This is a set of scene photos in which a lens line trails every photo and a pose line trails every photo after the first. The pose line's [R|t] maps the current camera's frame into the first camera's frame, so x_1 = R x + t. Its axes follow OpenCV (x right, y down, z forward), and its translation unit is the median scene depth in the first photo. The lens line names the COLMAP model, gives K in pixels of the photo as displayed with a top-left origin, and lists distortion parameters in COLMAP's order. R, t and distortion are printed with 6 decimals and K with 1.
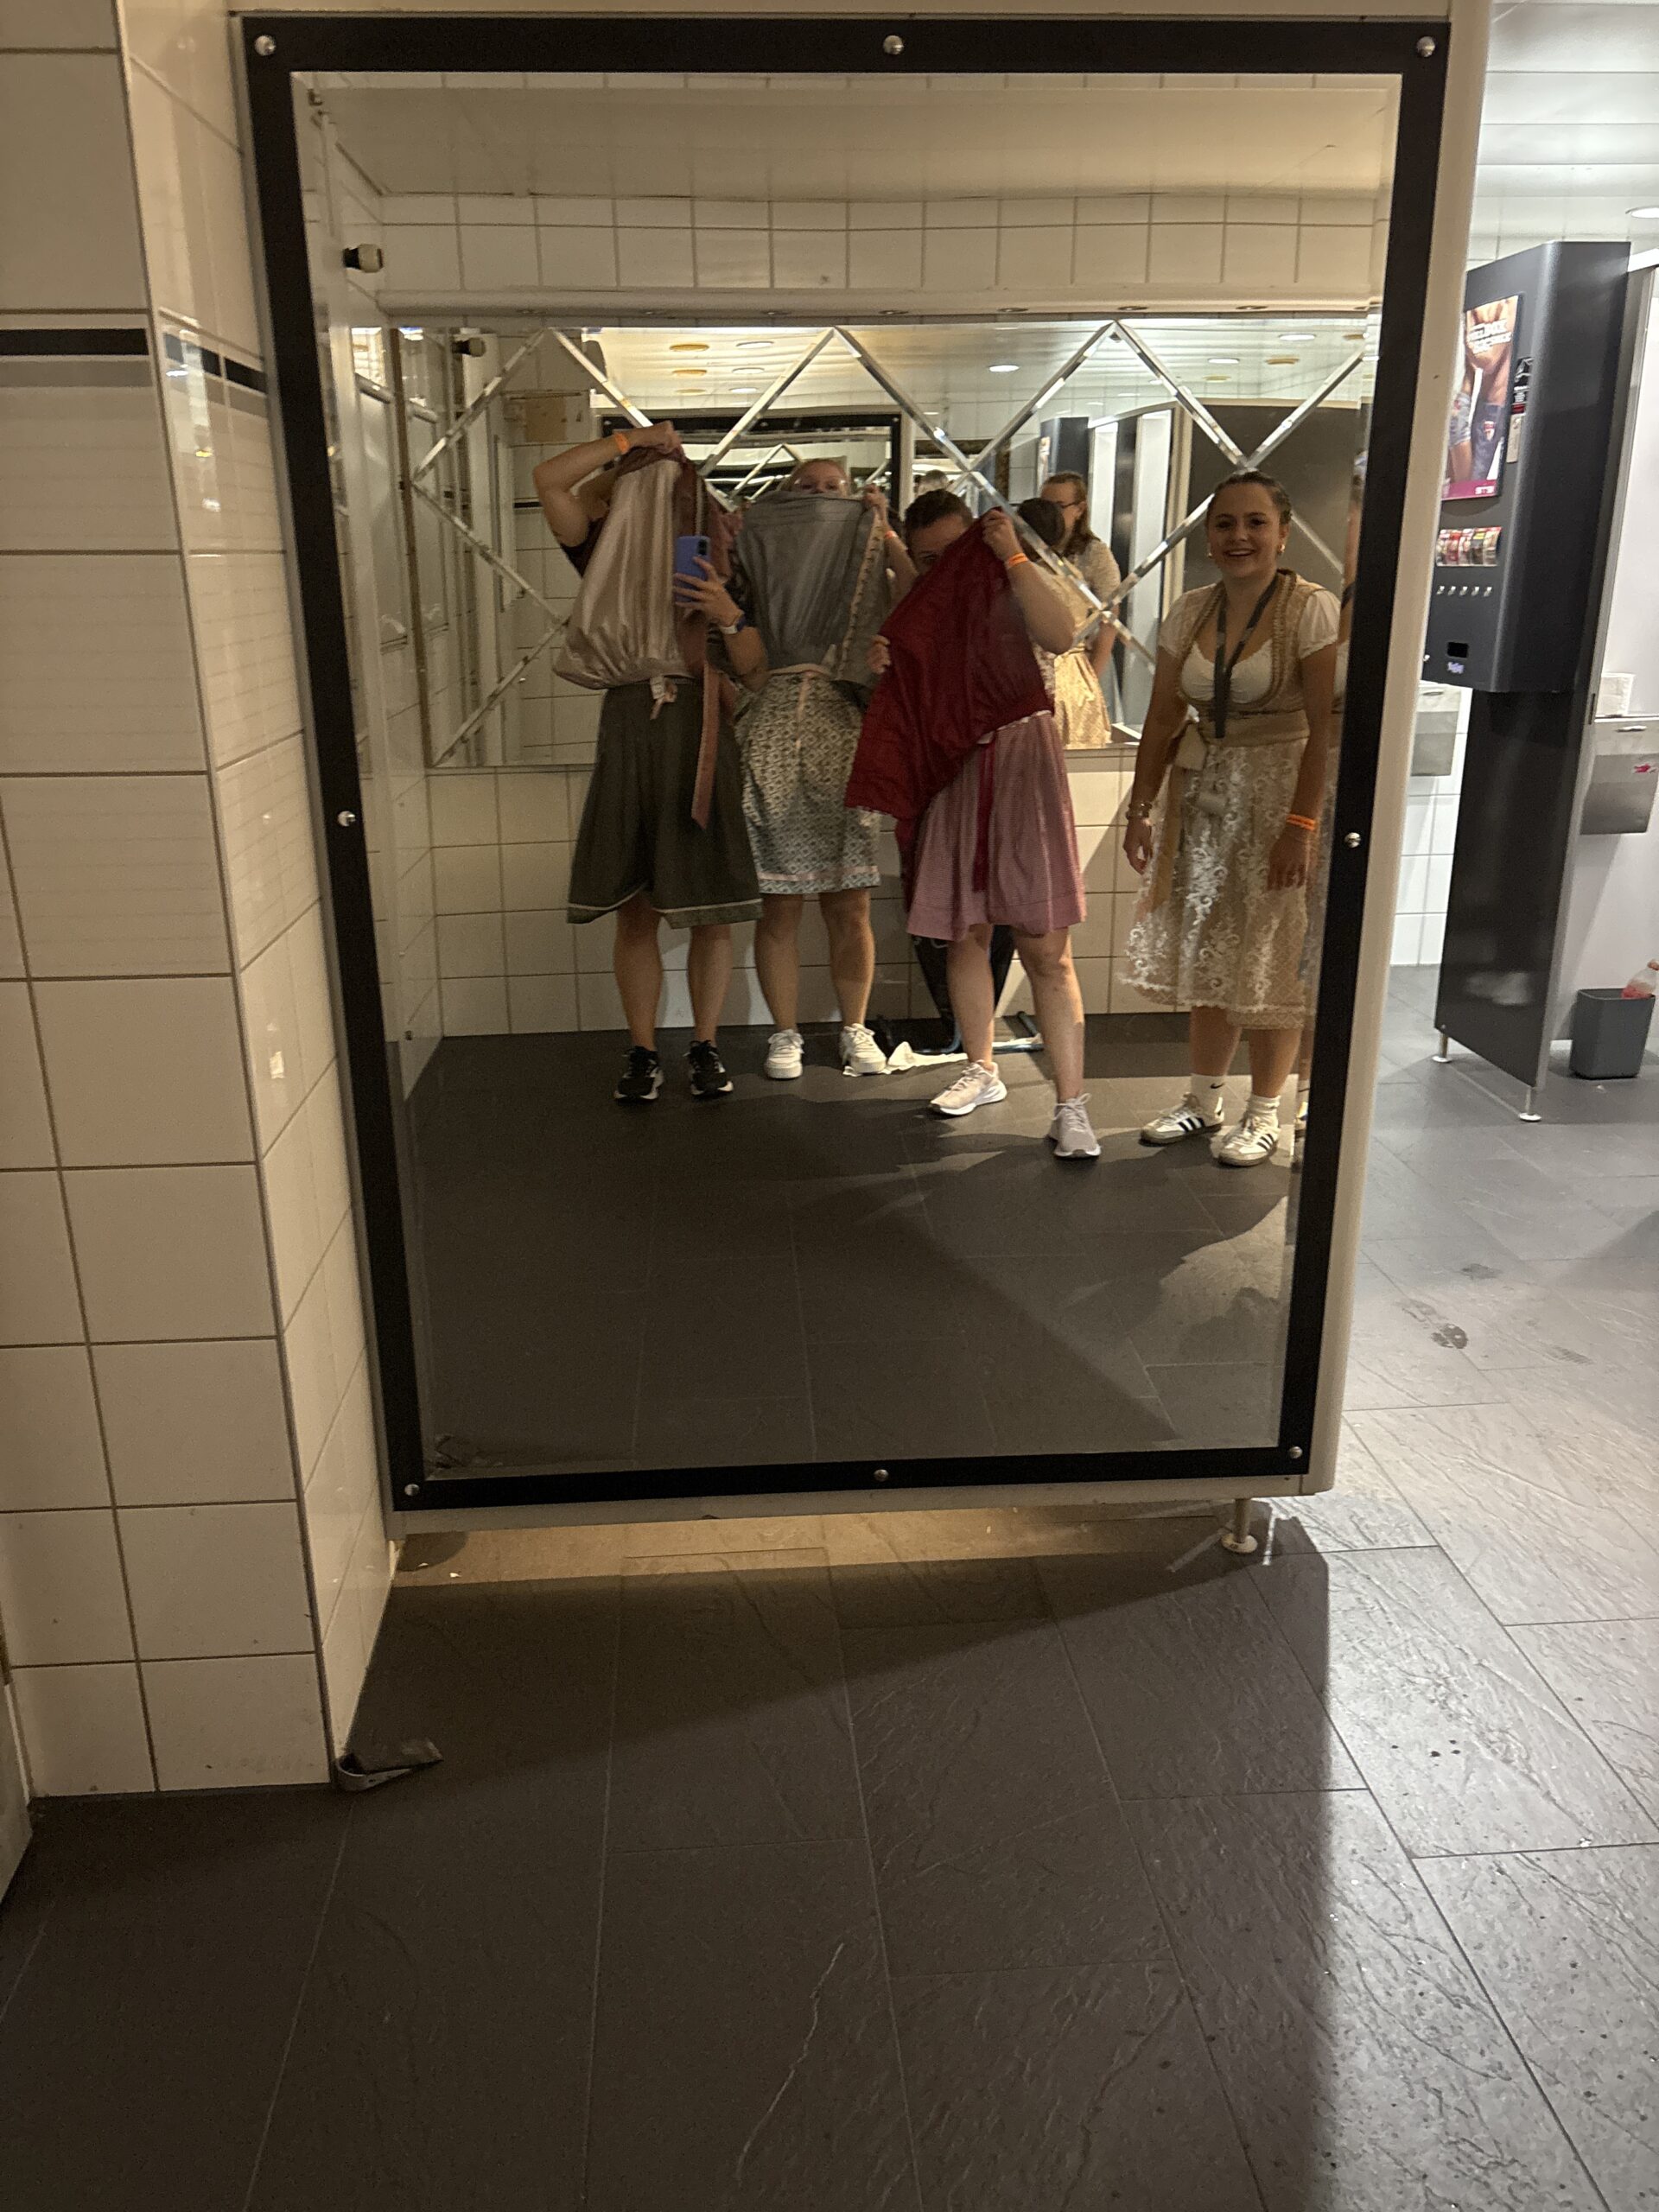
lens RADIAL K [[1729.7, 0, 829.5], [0, 1729.7, 1106.0], [0, 0, 1]] dist [0.006759, 0.008841]
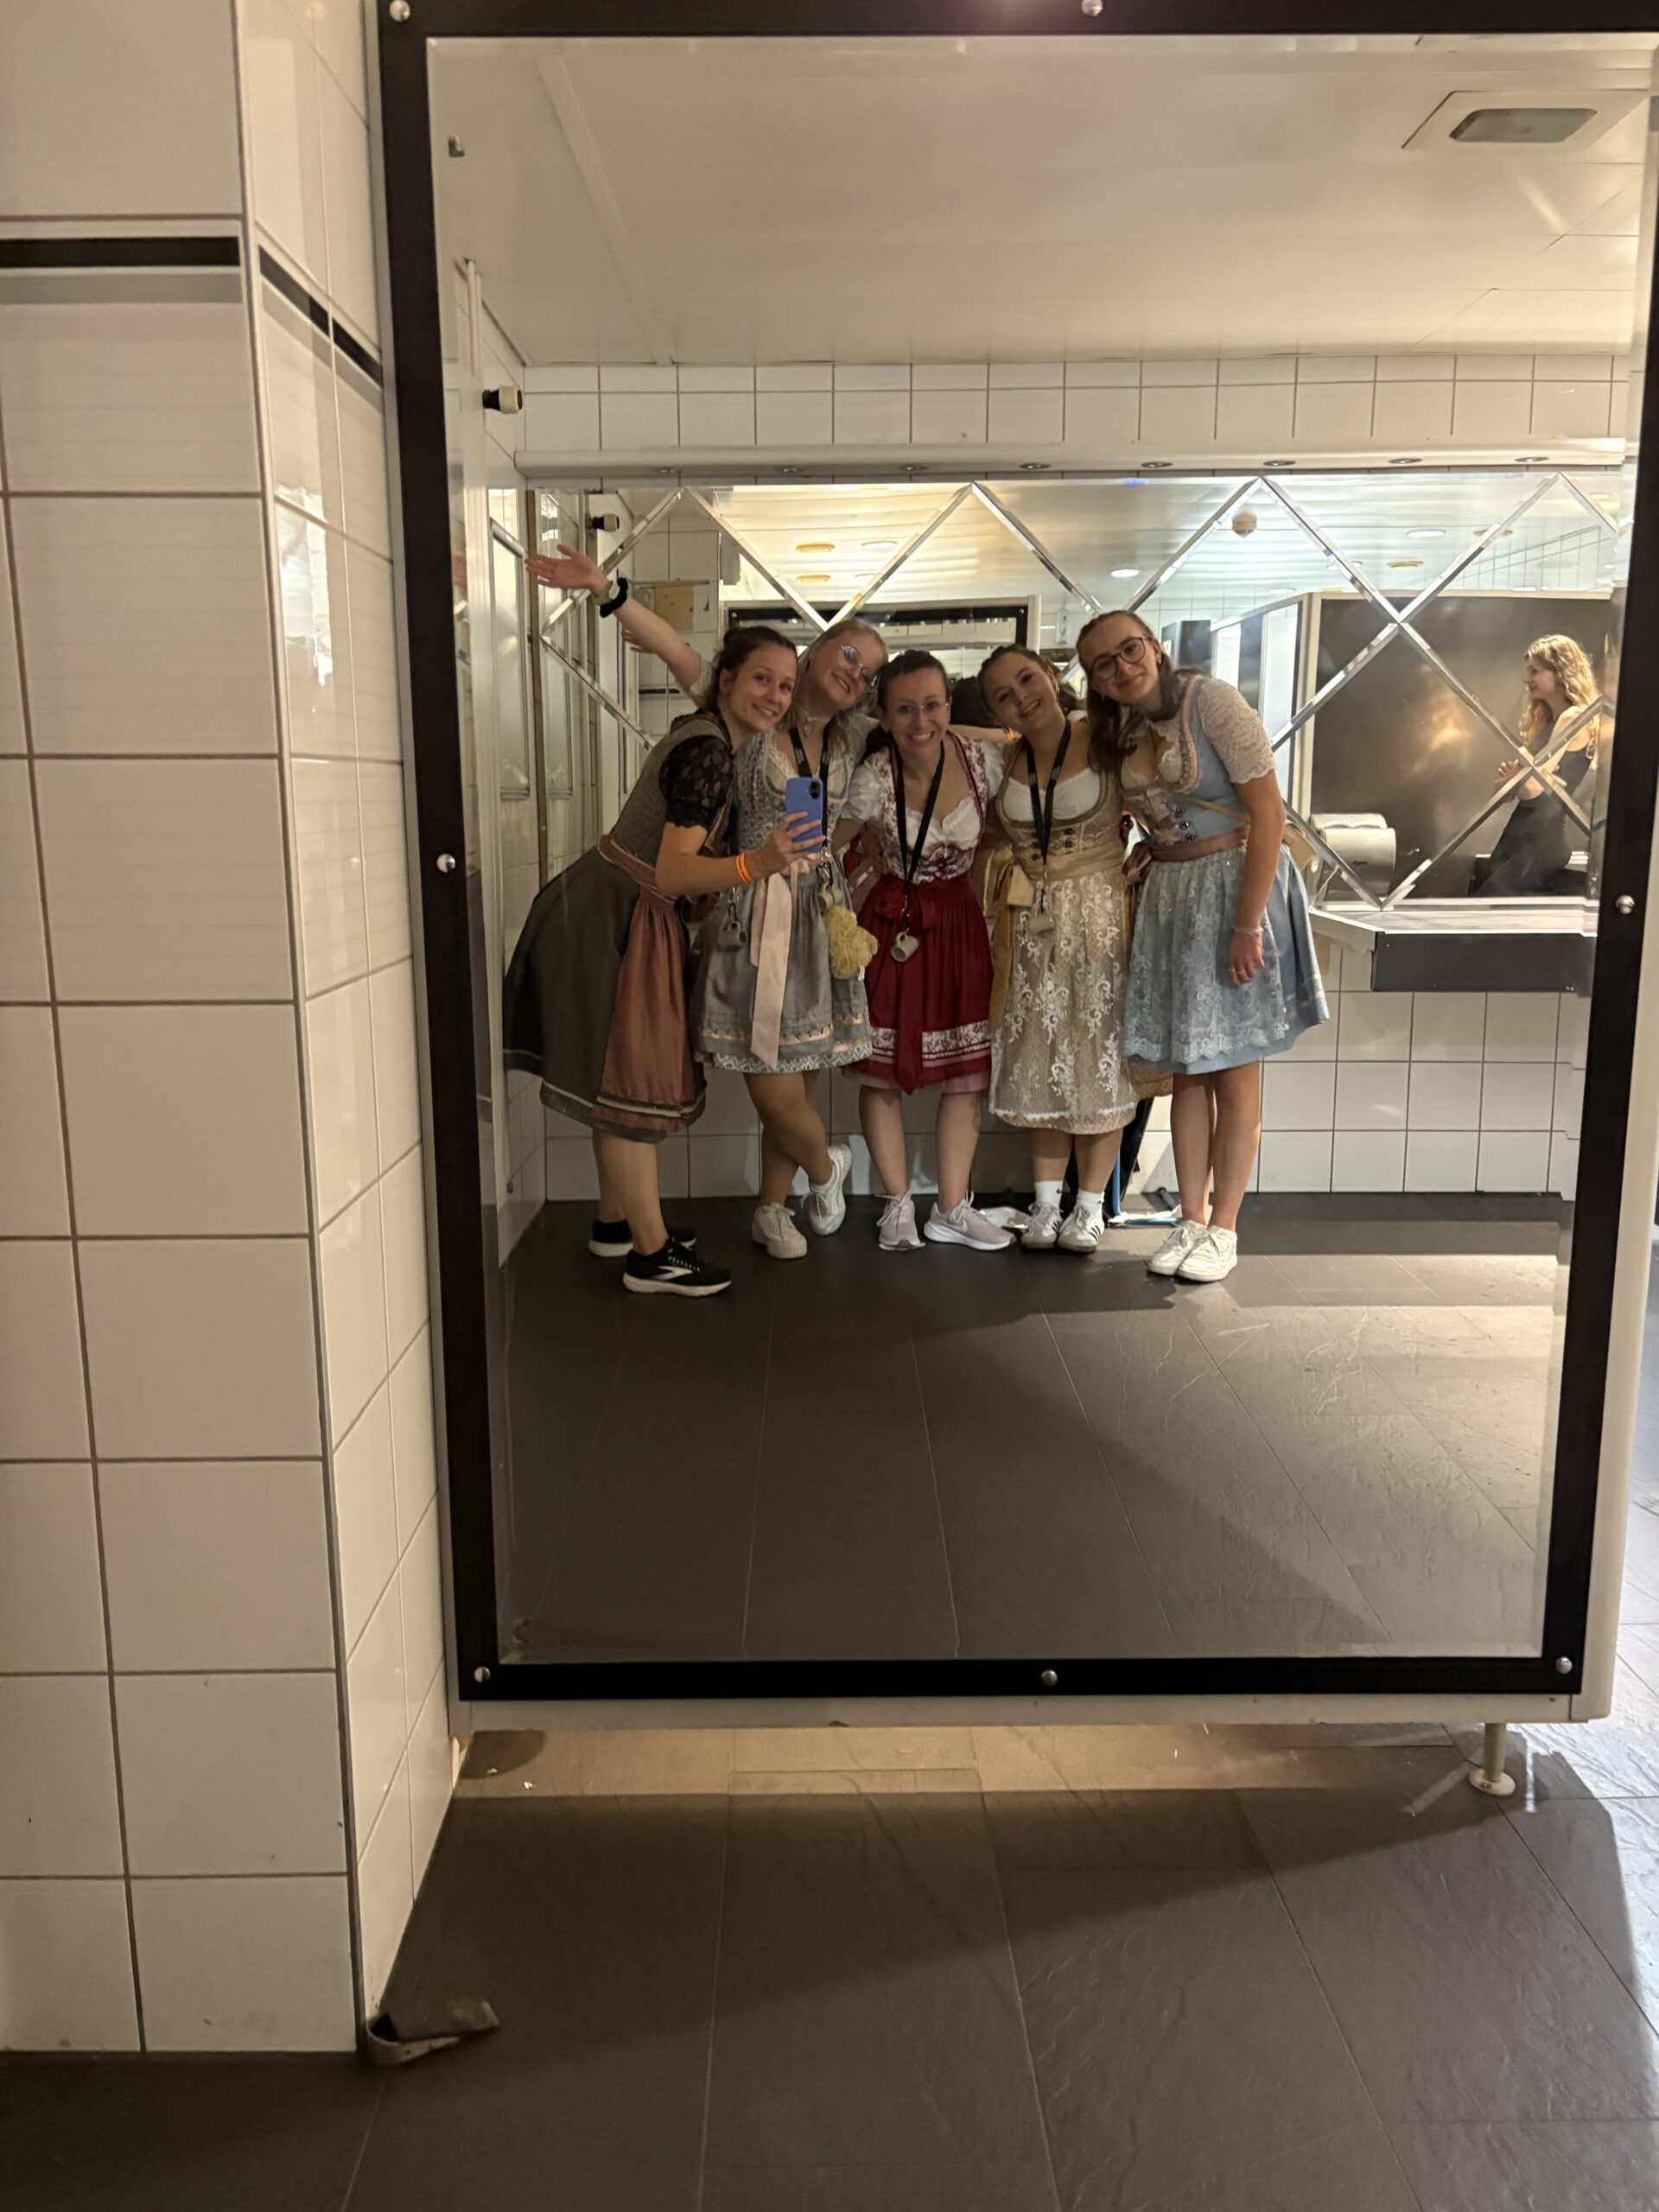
lens RADIAL K [[1670.8, 0, 829.5], [0, 1670.8, 1106.0], [0, 0, 1]] dist [0.045005, -0.054751]
pose [[0.998349, 0.013582, -0.055814, -0.032251], [-0.021353, 0.989768, -0.141079, 0.058971], [0.053327, 0.142037, 0.988424, 0.165165]]
